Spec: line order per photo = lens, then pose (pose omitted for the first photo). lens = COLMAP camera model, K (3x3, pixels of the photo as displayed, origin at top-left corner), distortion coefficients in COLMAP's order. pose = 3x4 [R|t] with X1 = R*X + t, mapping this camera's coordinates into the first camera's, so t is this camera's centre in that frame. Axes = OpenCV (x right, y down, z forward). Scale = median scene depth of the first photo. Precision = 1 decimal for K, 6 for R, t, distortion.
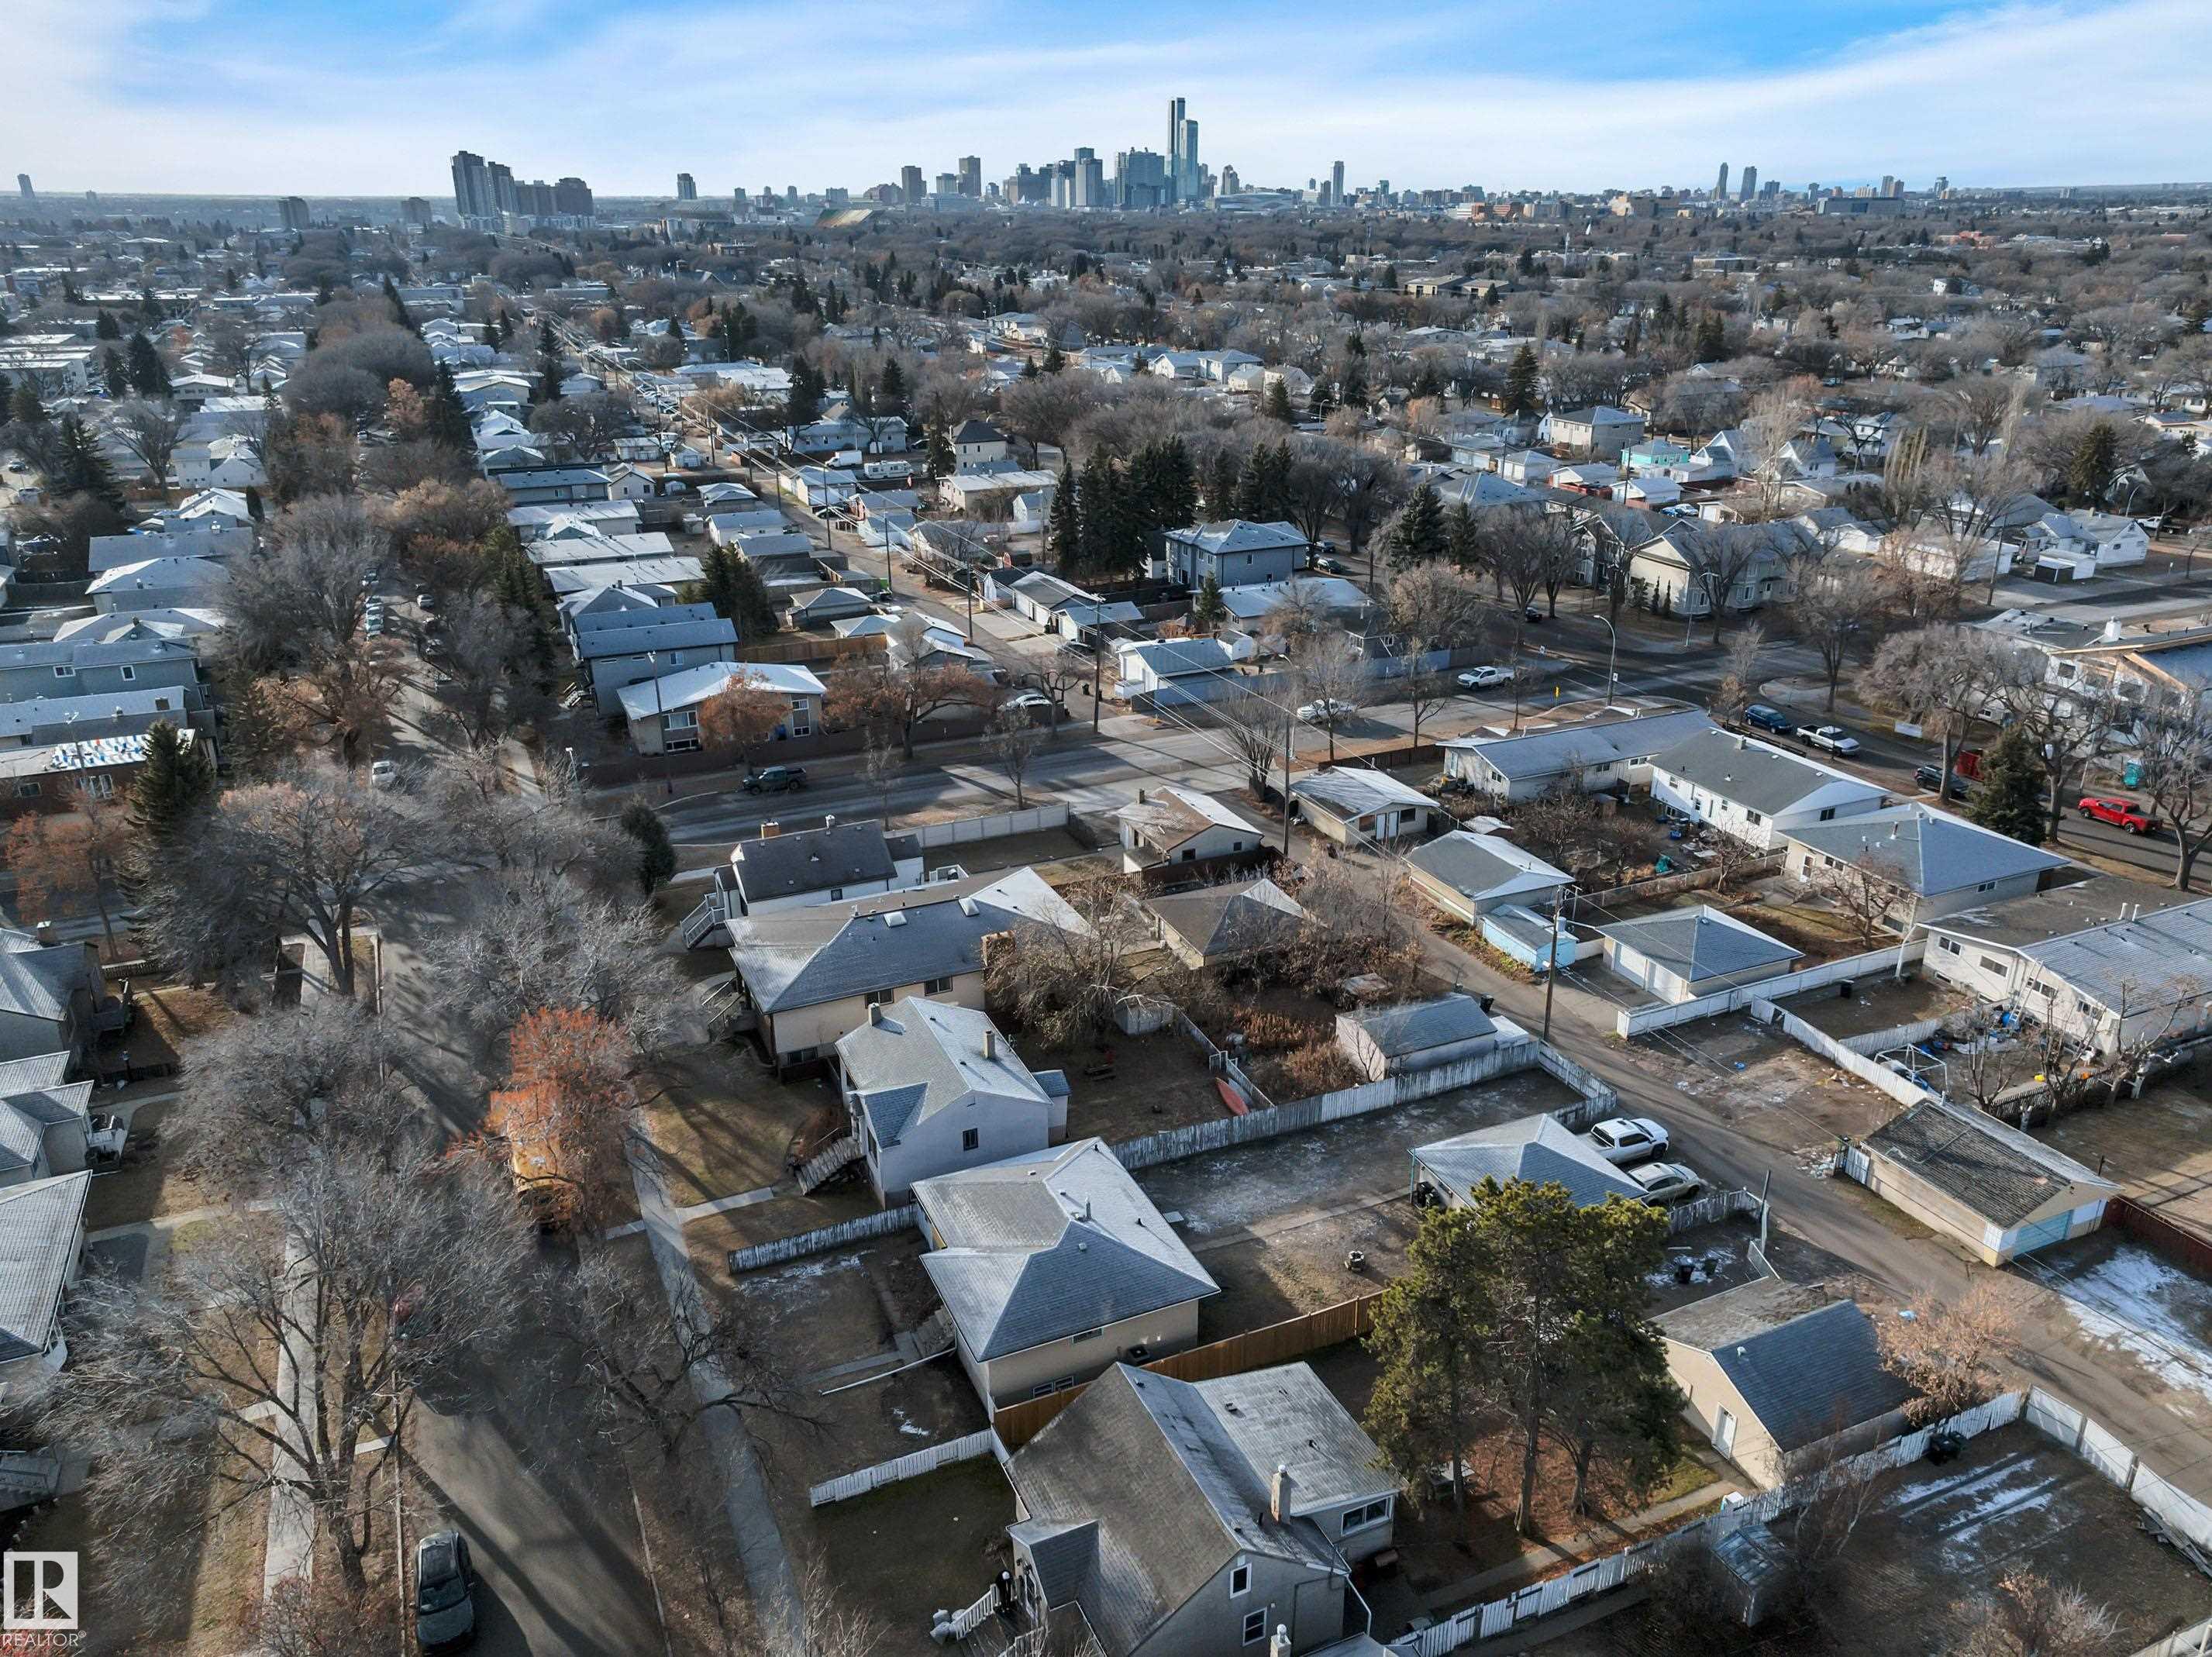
lens RADIAL K [[1565.9, 0, 1106.0], [0, 1565.9, 828.5], [0, 0, 1]] dist [0.007779, -0.001395]
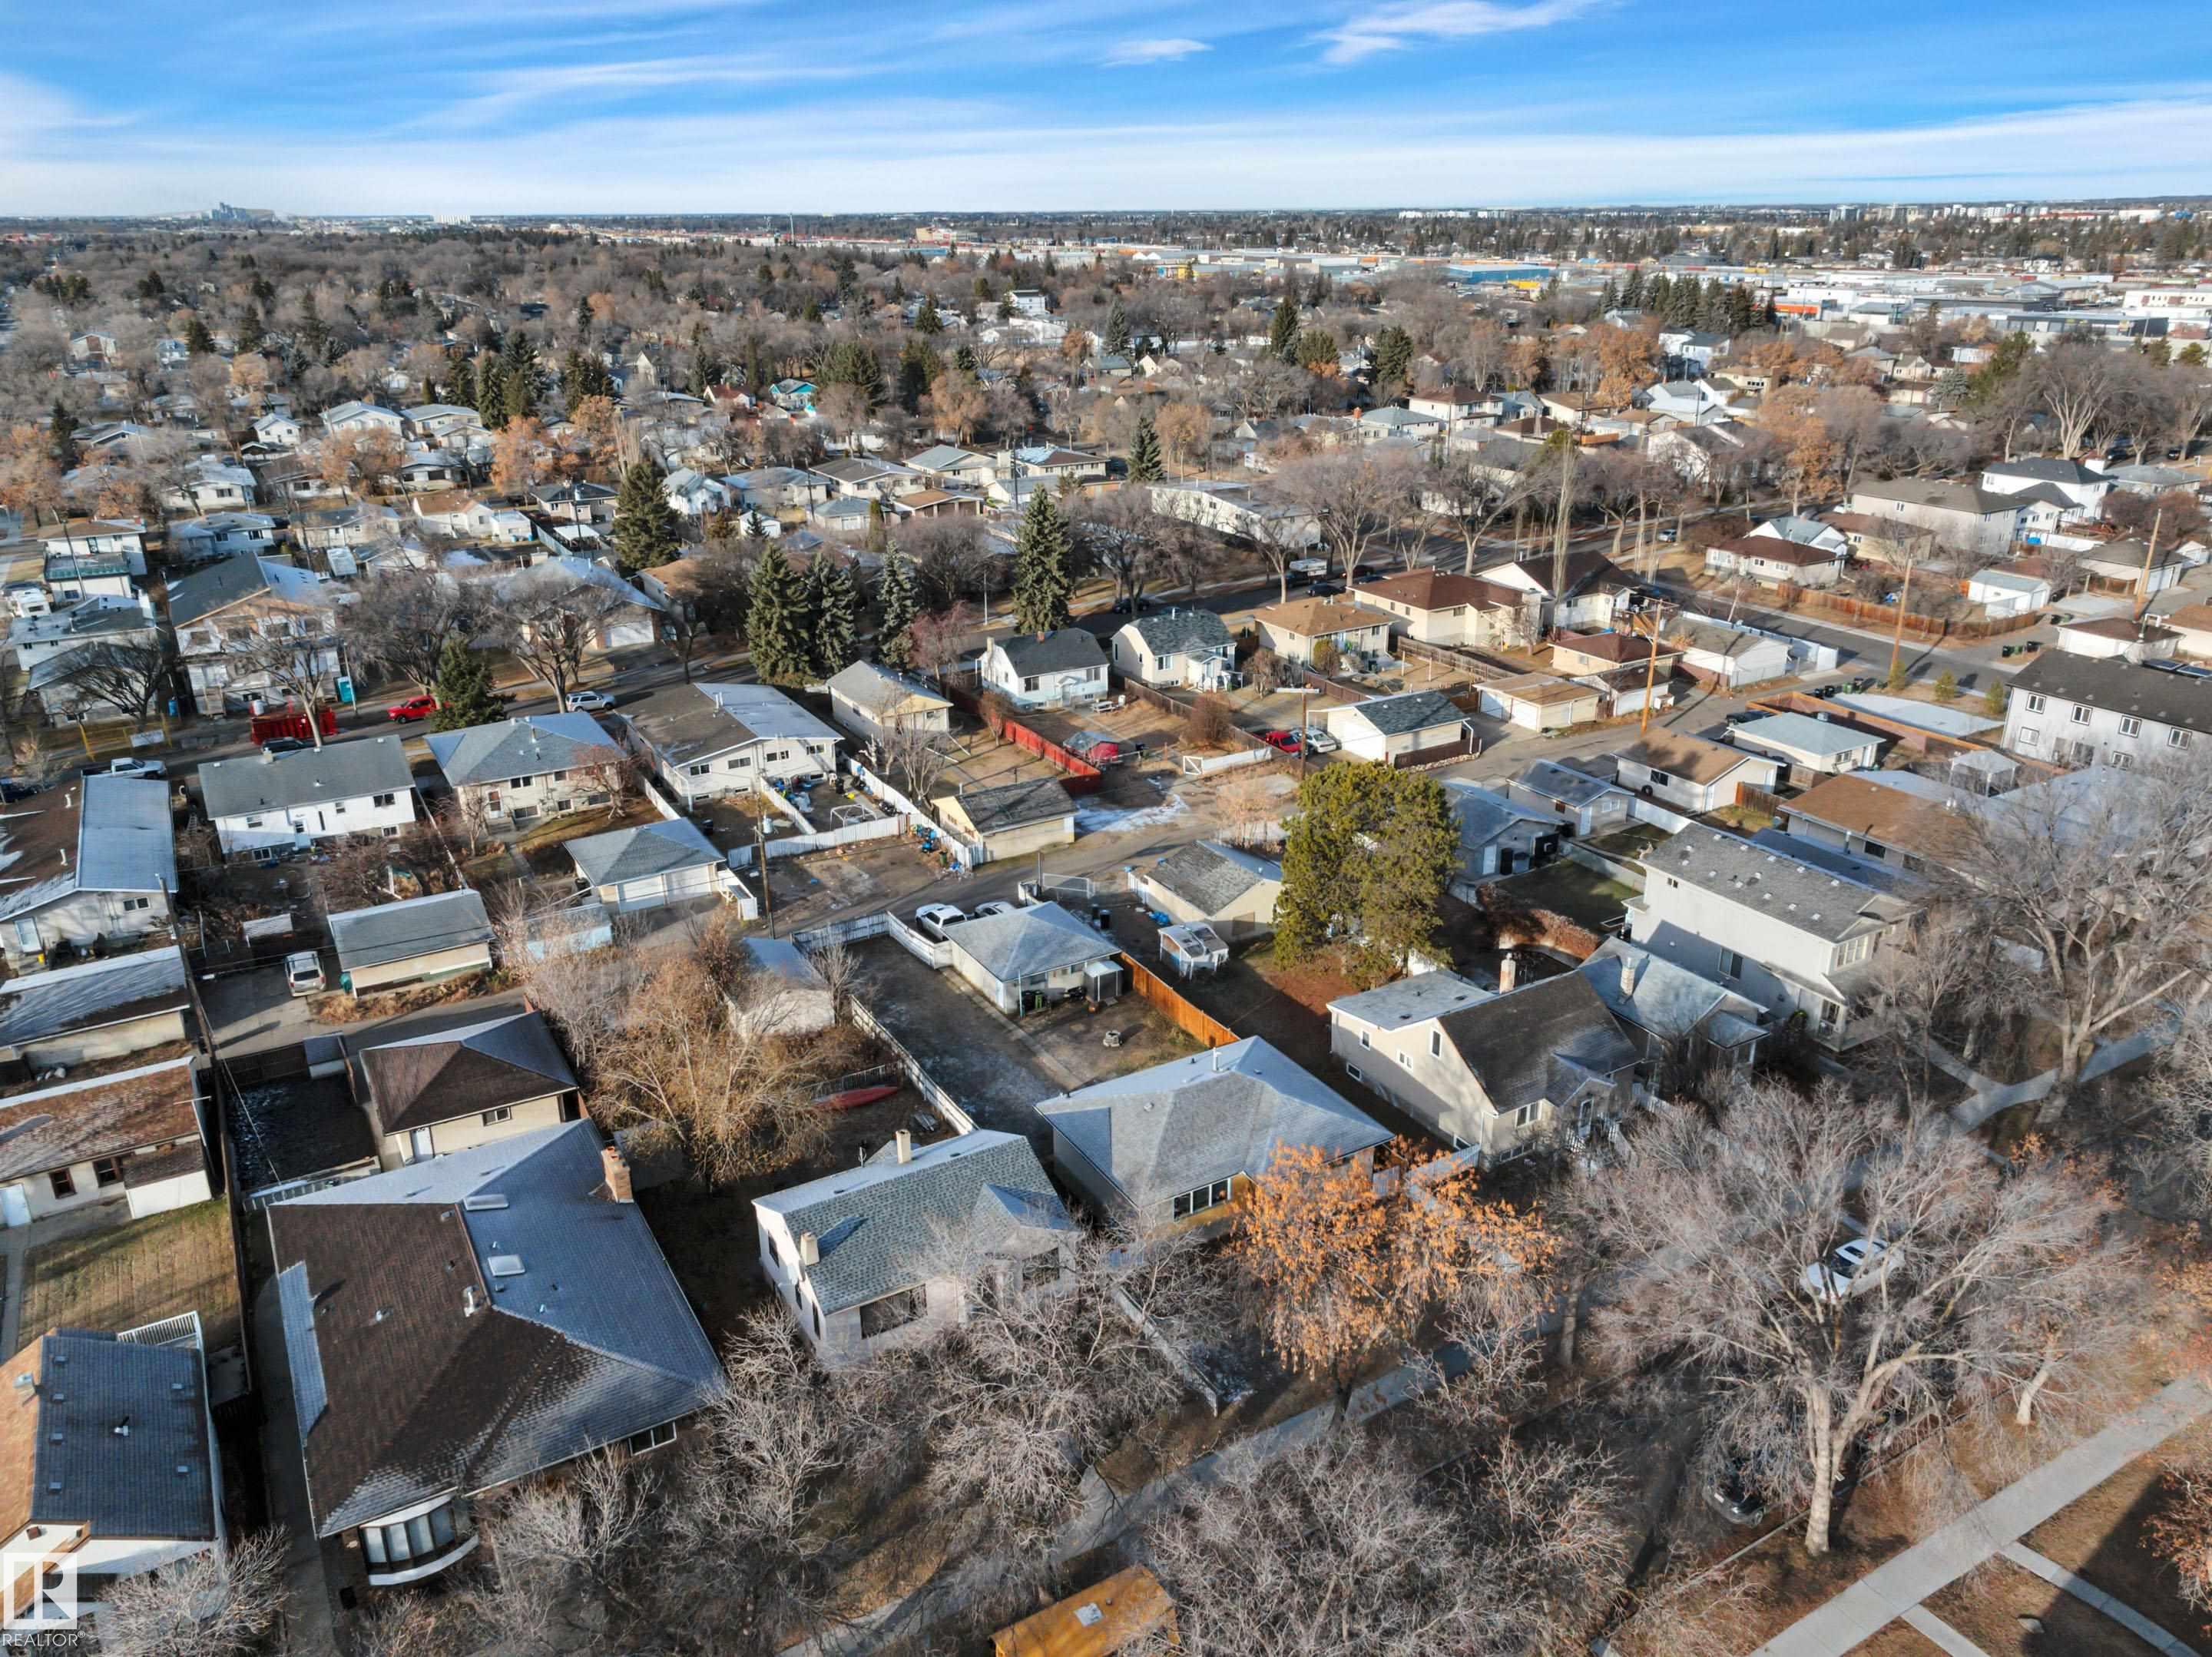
lens RADIAL K [[1560.2, 0, 1106.0], [0, 1560.2, 828.5], [0, 0, 1]] dist [0.036997, -0.052900]
pose [[-0.113970, -0.355834, 0.927574, -0.476658], [0.375227, 0.849087, 0.371829, -0.162185], [-0.919900, 0.390428, 0.036748, 0.490495]]
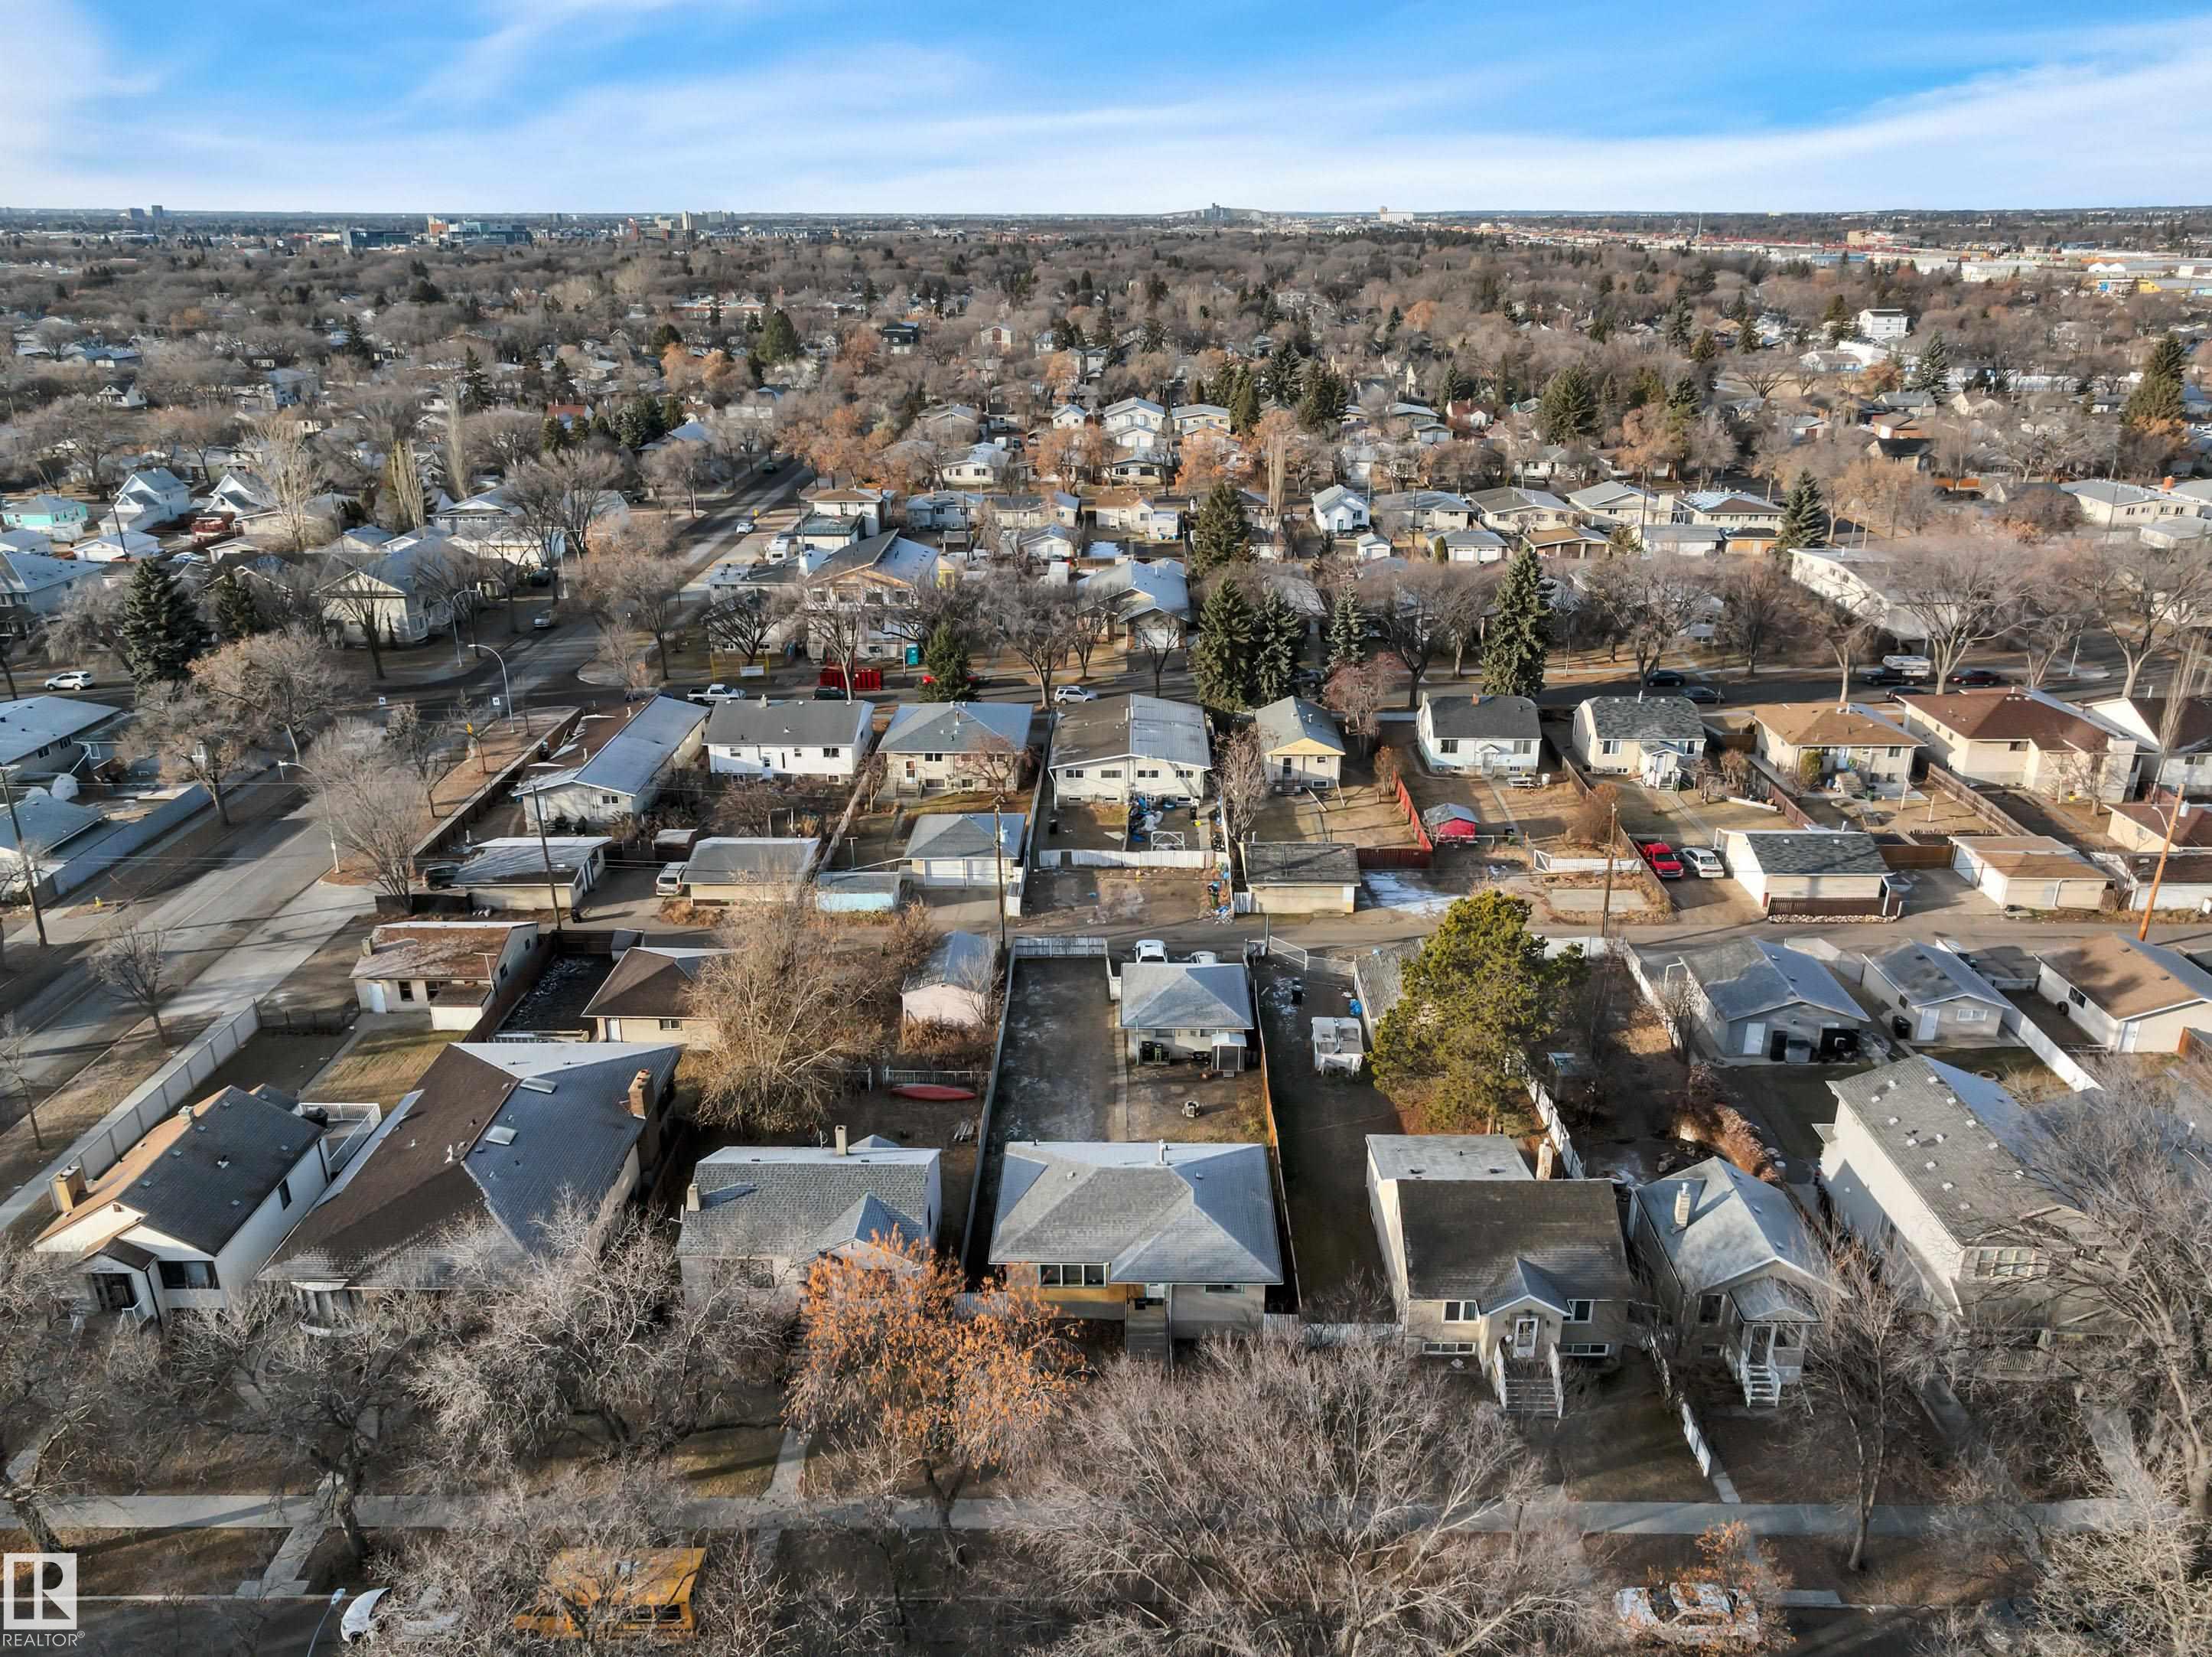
lens RADIAL K [[1551.9, 0, 1106.0], [0, 1551.9, 828.5], [0, 0, 1]] dist [0.016756, -0.000893]
pose [[0.420556, -0.326707, 0.846402, -0.437221], [0.336642, 0.922508, 0.188815, -0.091265], [-0.842499, 0.205527, 0.497949, 0.229479]]
